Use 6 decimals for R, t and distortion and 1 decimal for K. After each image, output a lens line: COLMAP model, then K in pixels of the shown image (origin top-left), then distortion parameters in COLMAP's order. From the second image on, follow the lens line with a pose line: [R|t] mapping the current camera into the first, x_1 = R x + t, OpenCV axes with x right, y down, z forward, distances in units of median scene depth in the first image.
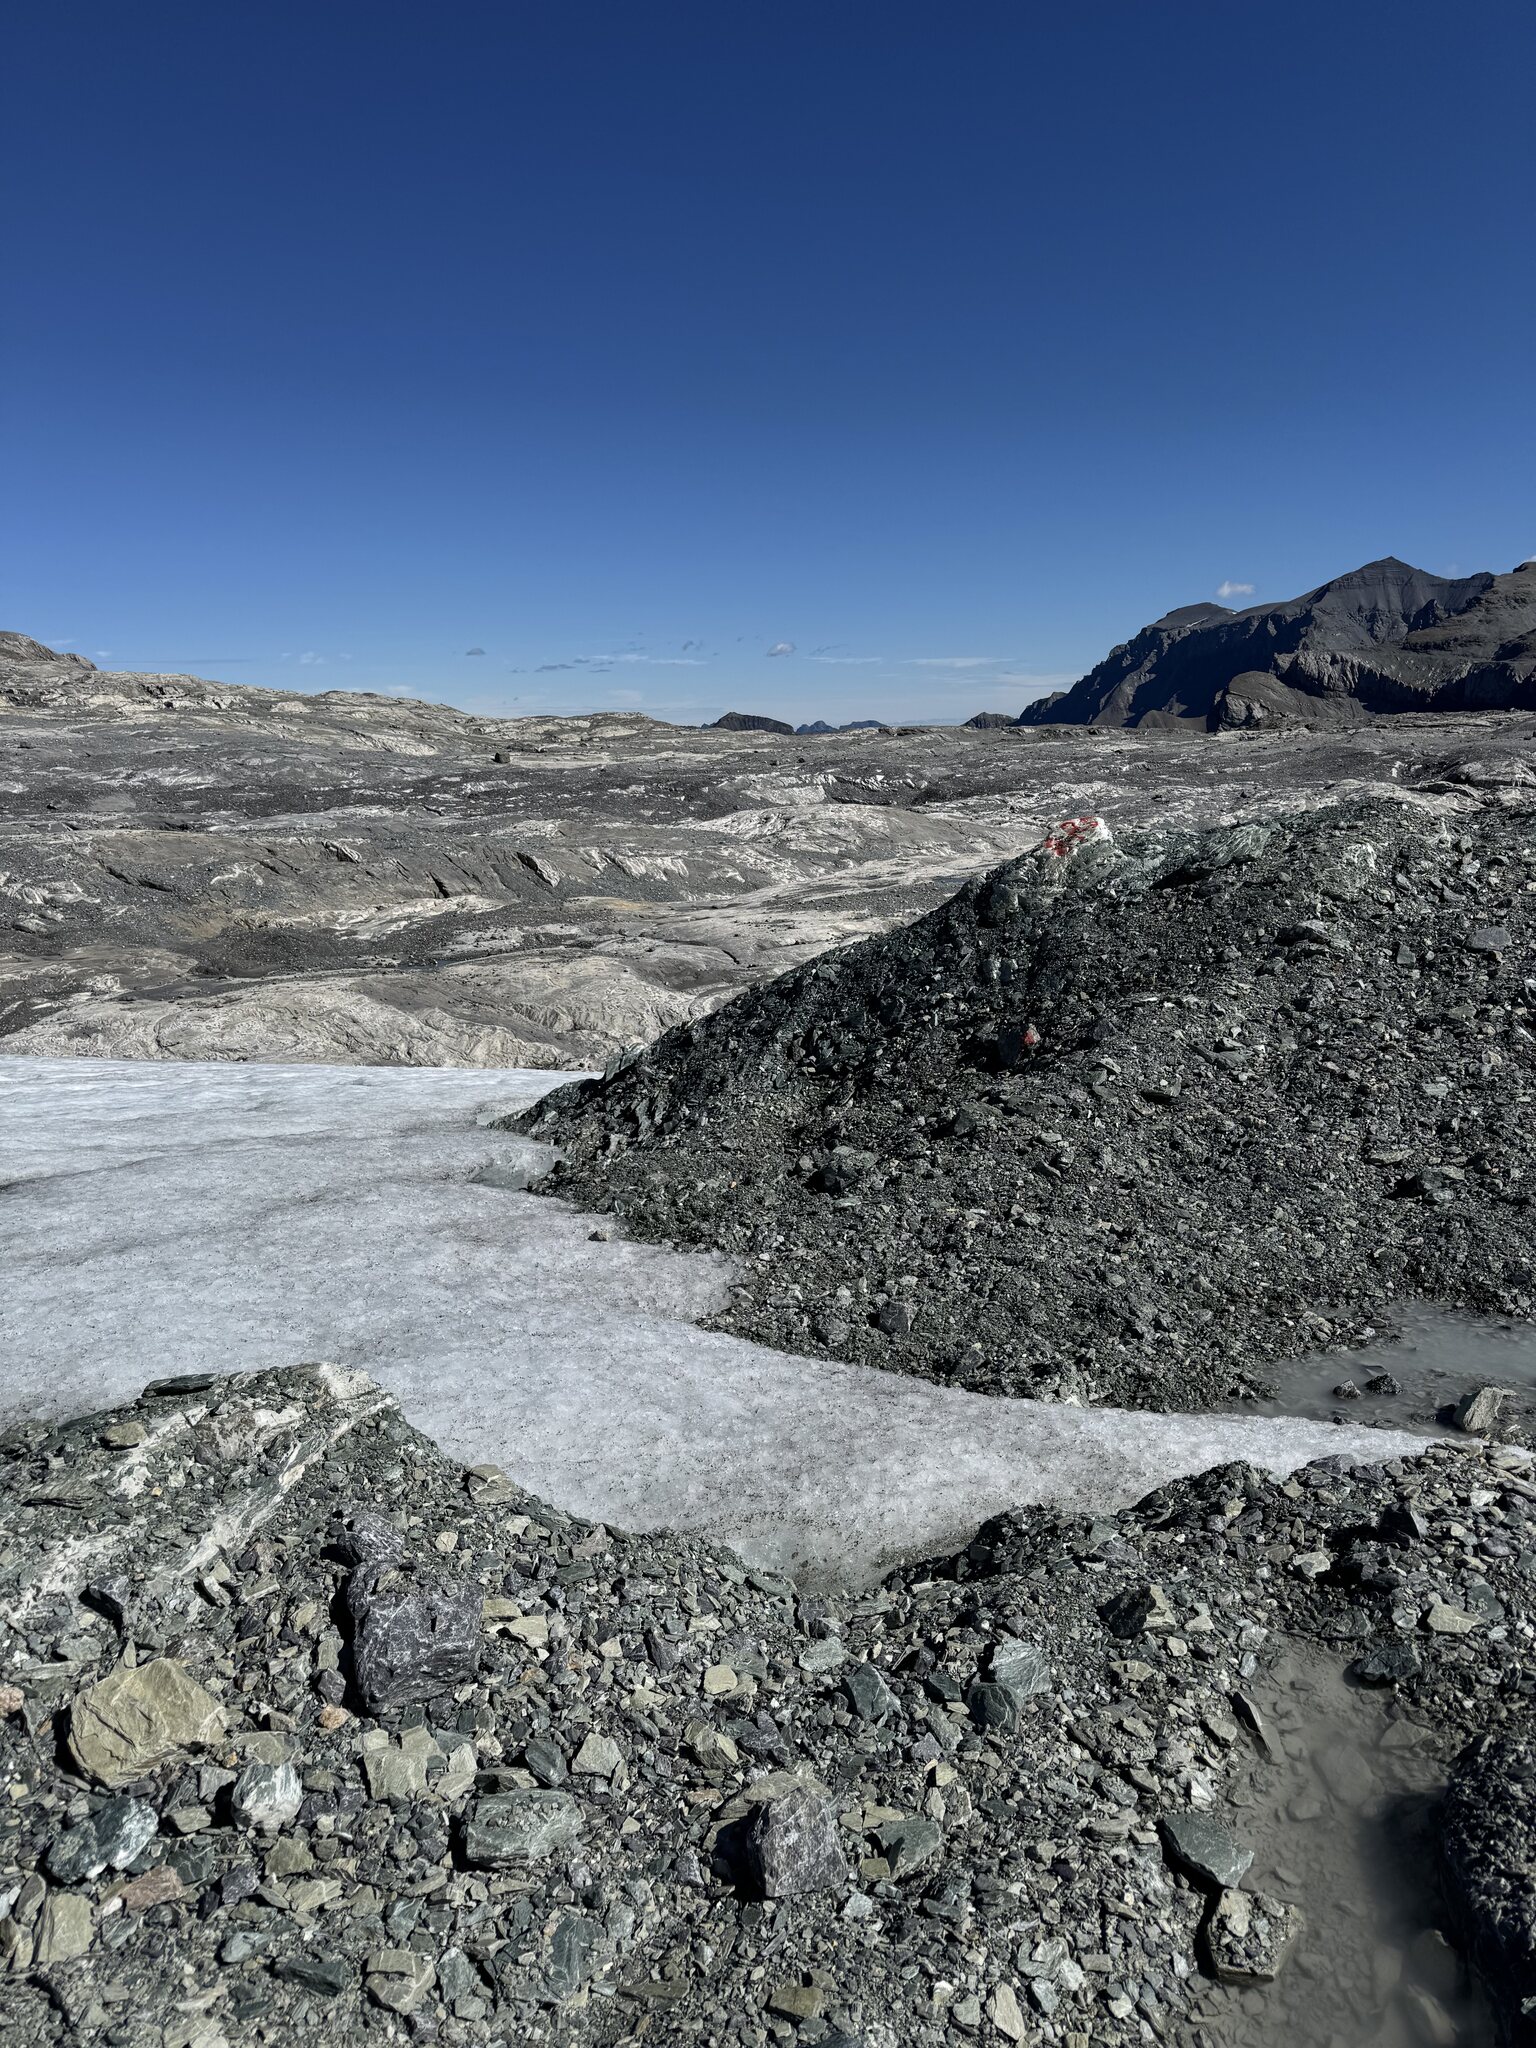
lens RADIAL K [[1403.2, 0, 759.7], [0, 1403.2, 1035.5], [0, 0, 1]] dist [-0.005224, -0.012356]
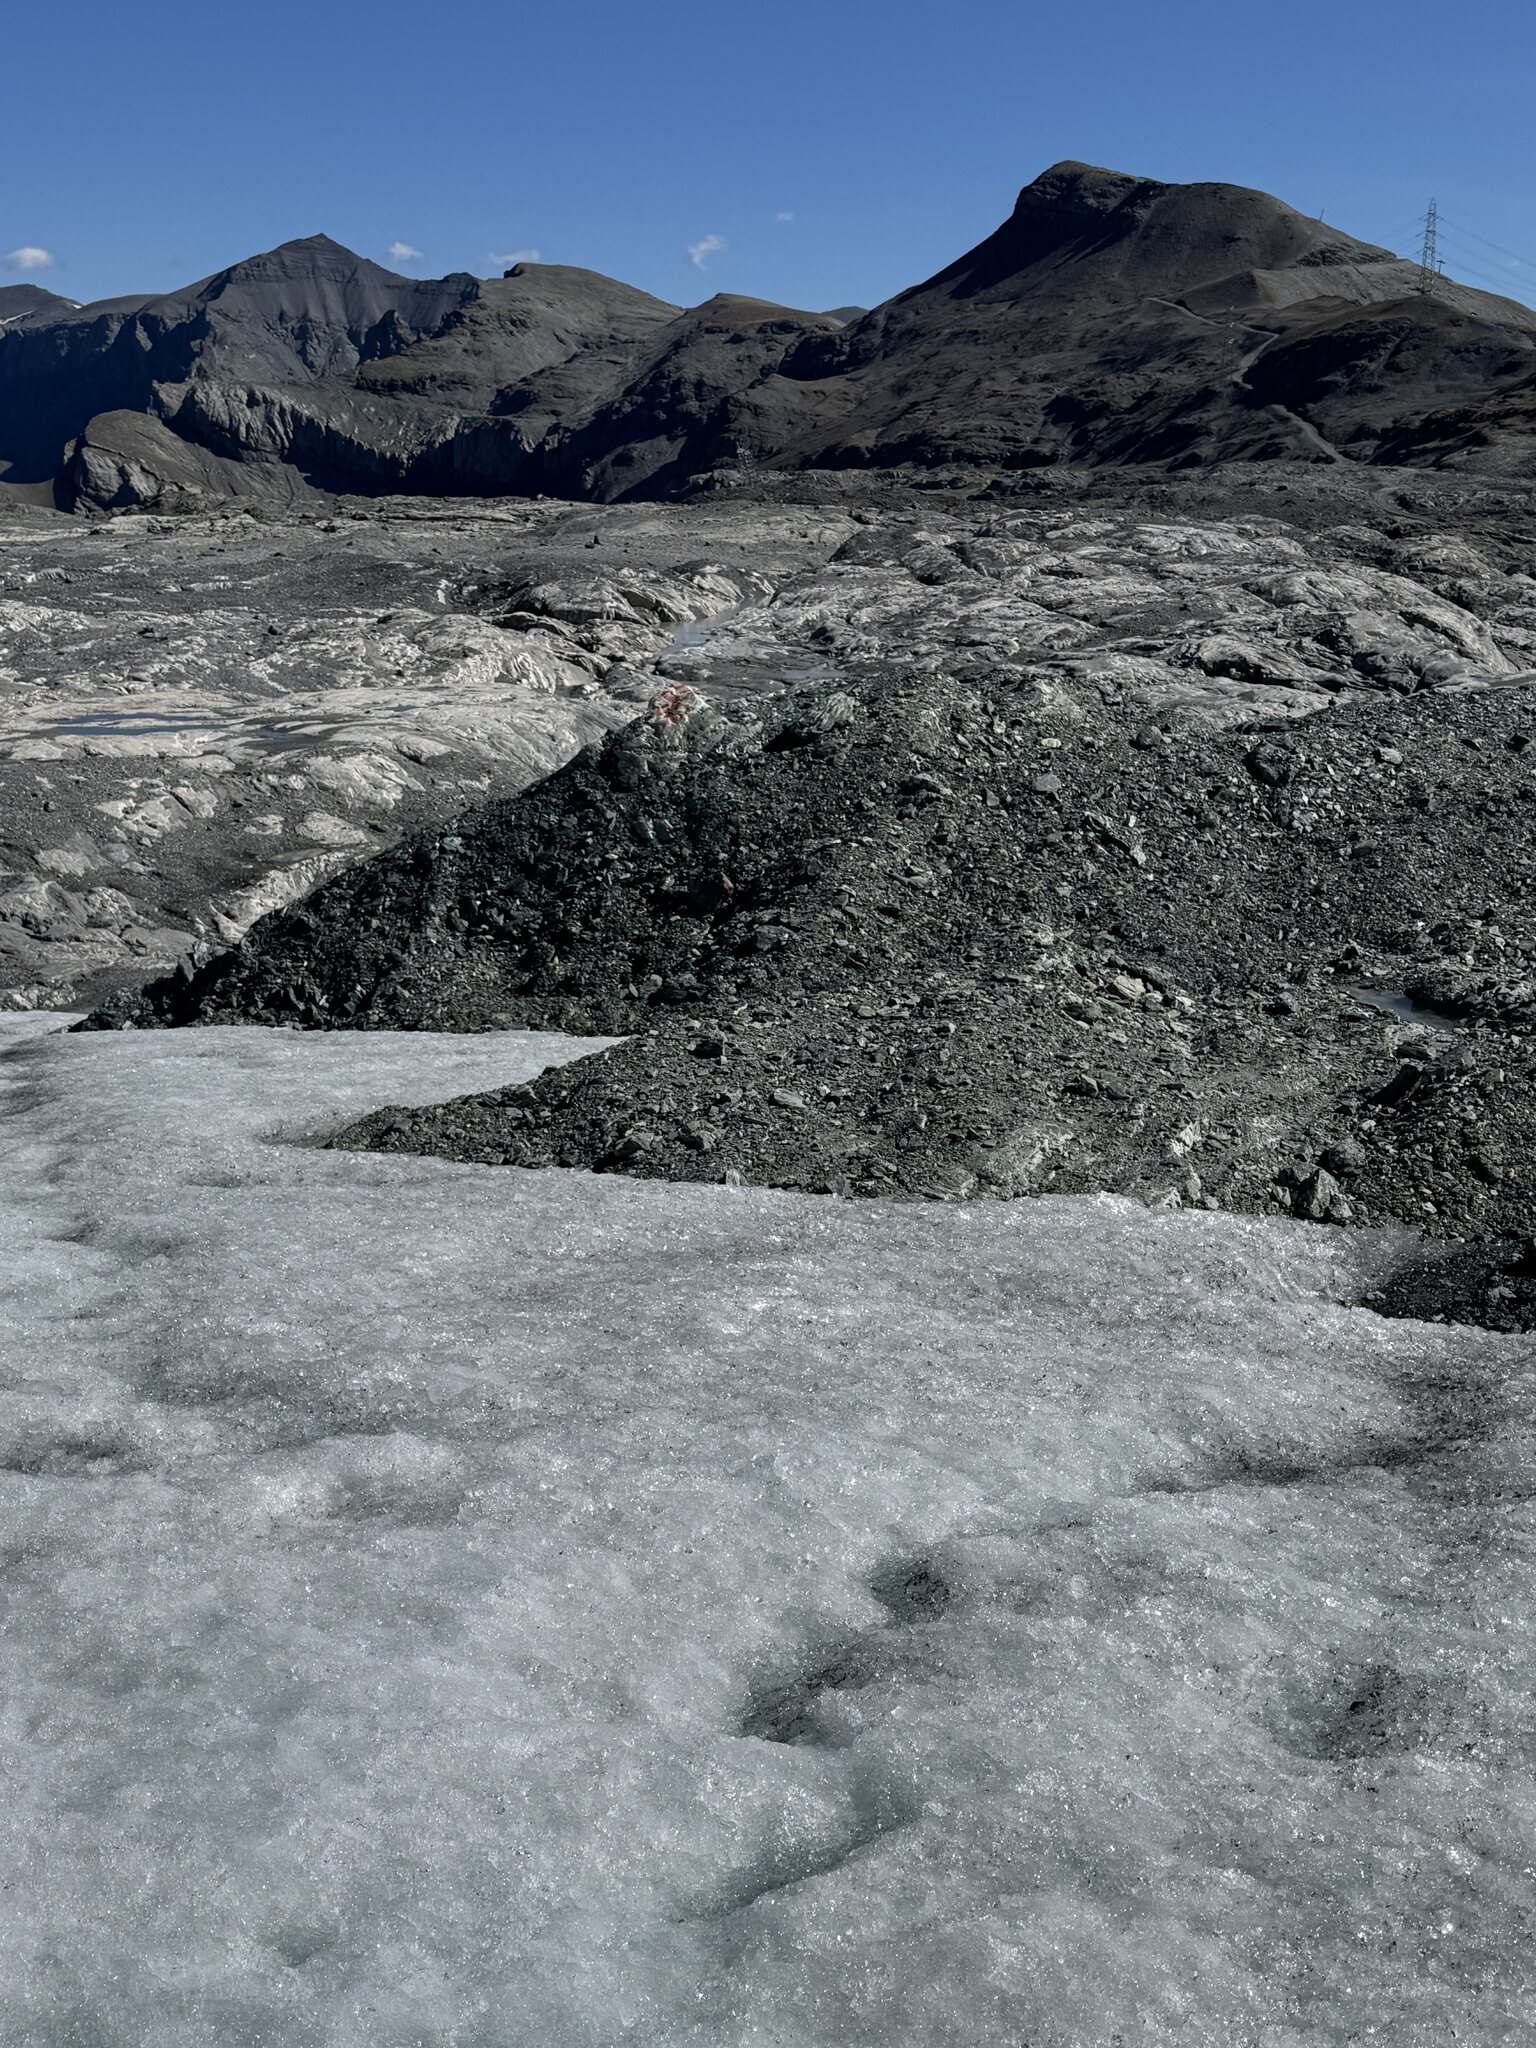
lens RADIAL K [[2512.8, 0, 762.8], [0, 2512.8, 1037.4], [0, 0, 1]] dist [0.059573, 0.000000]
pose [[0.829965, -0.082215, 0.551724, -0.227265], [0.085007, 0.996168, 0.020567, 0.021421], [-0.551300, 0.029831, 0.833773, -0.175659]]
